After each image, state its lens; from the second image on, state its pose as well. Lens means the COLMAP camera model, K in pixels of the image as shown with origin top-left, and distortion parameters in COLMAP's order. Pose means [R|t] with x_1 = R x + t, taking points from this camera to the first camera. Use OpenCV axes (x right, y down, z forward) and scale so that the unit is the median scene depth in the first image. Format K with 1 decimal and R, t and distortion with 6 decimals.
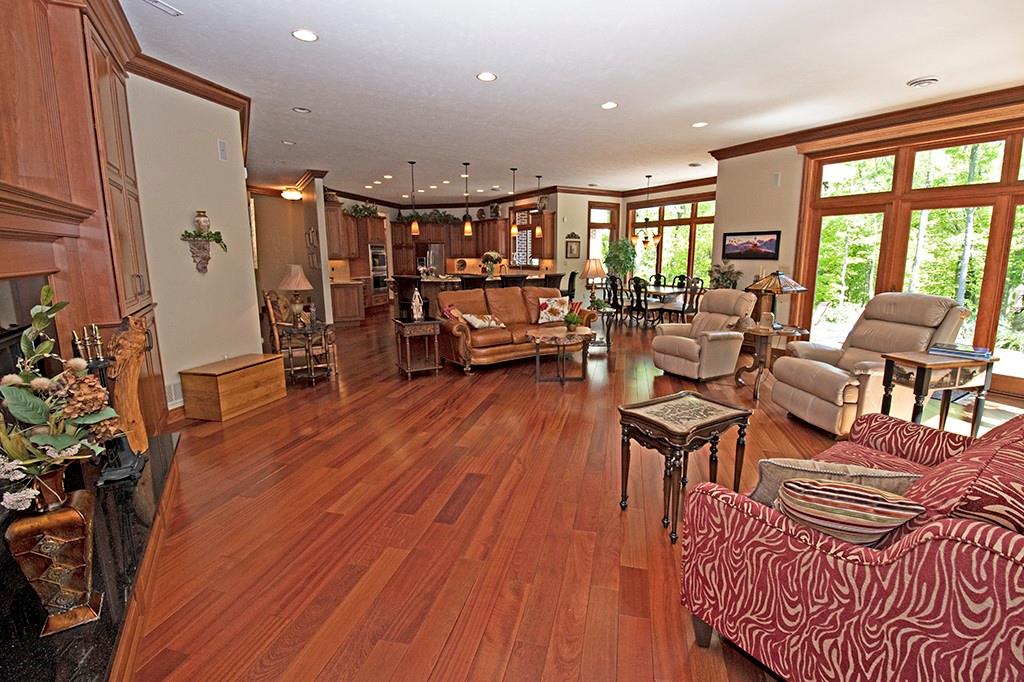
lens RADIAL K [[451.3, 0, 521.6], [0, 451.3, 331.9], [0, 0, 1]] dist [0.019582, -0.022842]
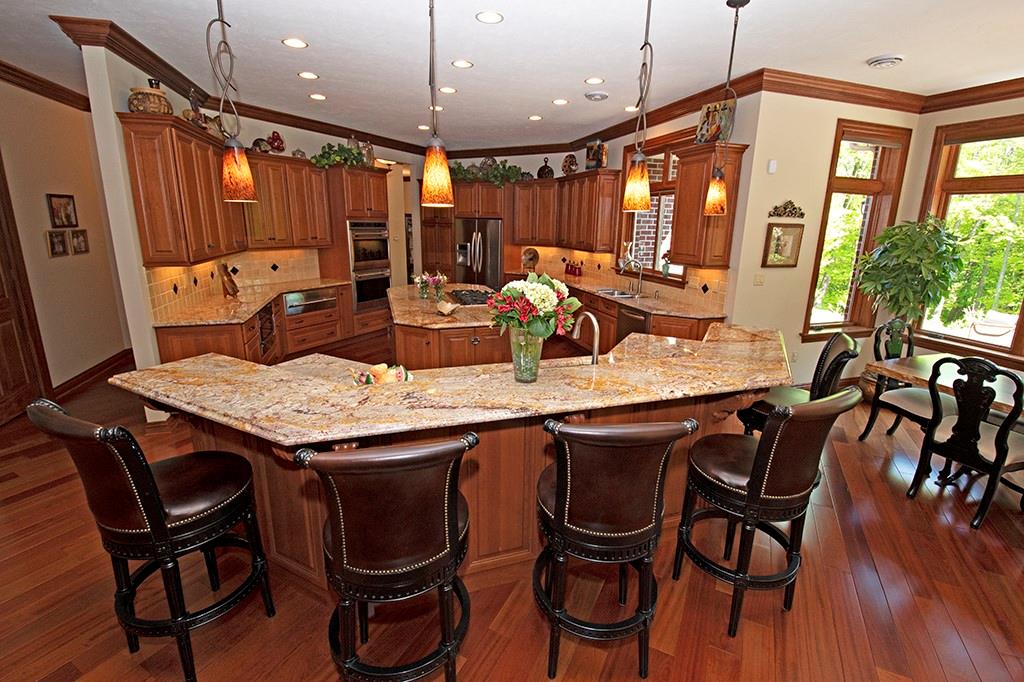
lens RADIAL K [[451.3, 0, 521.6], [0, 451.3, 331.9], [0, 0, 1]] dist [0.019582, -0.022842]
pose [[0.971076, 0.075954, -0.226367, -0.010872], [-0.060910, 0.995490, 0.072726, -0.114545], [0.230870, -0.056835, 0.971323, 0.525920]]
